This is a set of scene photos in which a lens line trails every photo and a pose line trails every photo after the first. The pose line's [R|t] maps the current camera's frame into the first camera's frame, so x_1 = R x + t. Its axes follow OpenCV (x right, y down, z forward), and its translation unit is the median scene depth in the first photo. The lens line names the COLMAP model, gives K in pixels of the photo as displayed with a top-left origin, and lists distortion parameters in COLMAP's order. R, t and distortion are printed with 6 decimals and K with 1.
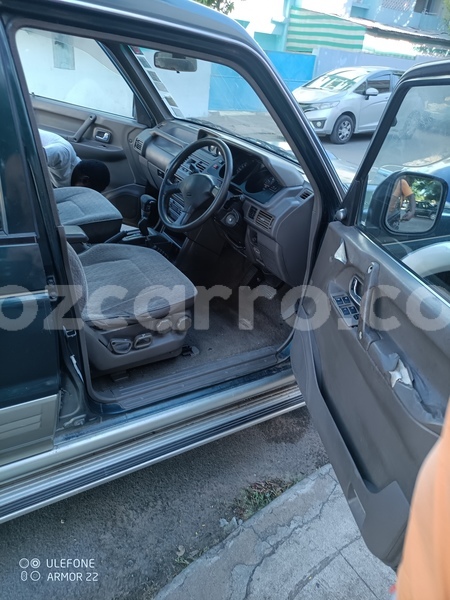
lens RADIAL K [[456.2, 0, 221.8], [0, 456.2, 298.6], [0, 0, 1]] dist [0.023527, -0.002500]
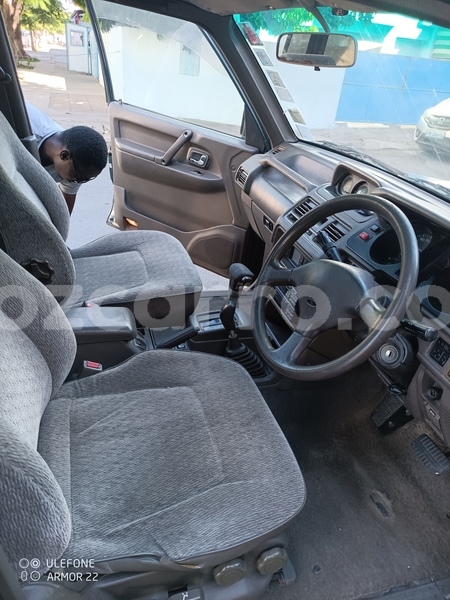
lens RADIAL K [[456.2, 0, 221.8], [0, 456.2, 298.6], [0, 0, 1]] dist [0.023527, -0.002500]
pose [[0.968888, 0.115766, -0.218757, -0.037890], [-0.119078, 0.992883, -0.001968, -0.145977], [0.216972, 0.027956, 0.975777, 0.319356]]
